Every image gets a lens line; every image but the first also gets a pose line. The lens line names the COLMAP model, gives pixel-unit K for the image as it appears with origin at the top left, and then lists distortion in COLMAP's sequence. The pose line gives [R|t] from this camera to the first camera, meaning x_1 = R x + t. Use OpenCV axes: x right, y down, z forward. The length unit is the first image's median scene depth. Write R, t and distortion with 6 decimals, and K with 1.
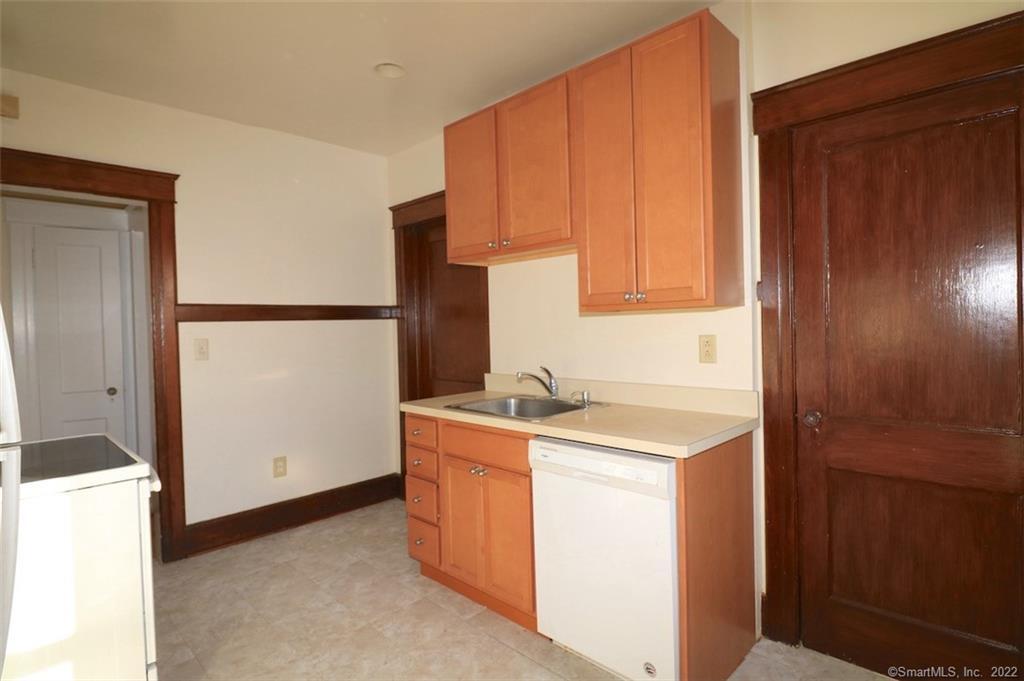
lens RADIAL K [[563.2, 0, 502.5], [0, 563.2, 340.9], [0, 0, 1]] dist [-0.013439, -0.007931]
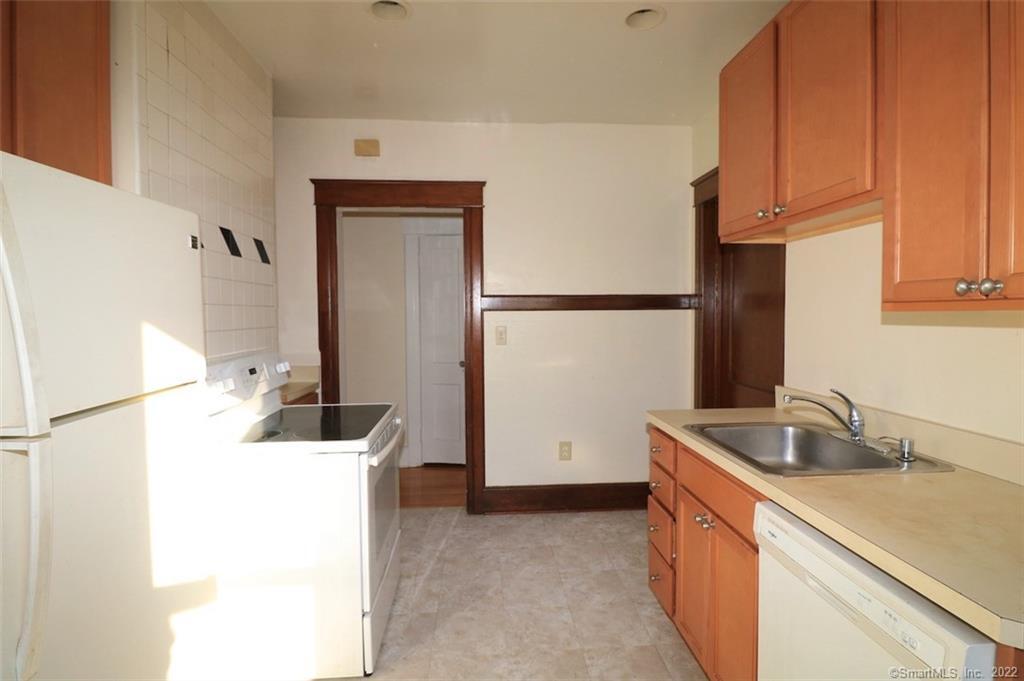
lens RADIAL K [[509.3, 0, 515.8], [0, 509.3, 333.8], [0, 0, 1]] dist [-0.009162, -0.002941]
pose [[0.738768, 0.048239, -0.672231, 0.185531], [-0.027161, 0.998756, 0.041821, -0.034123], [0.673412, -0.012638, 0.739159, 0.285727]]
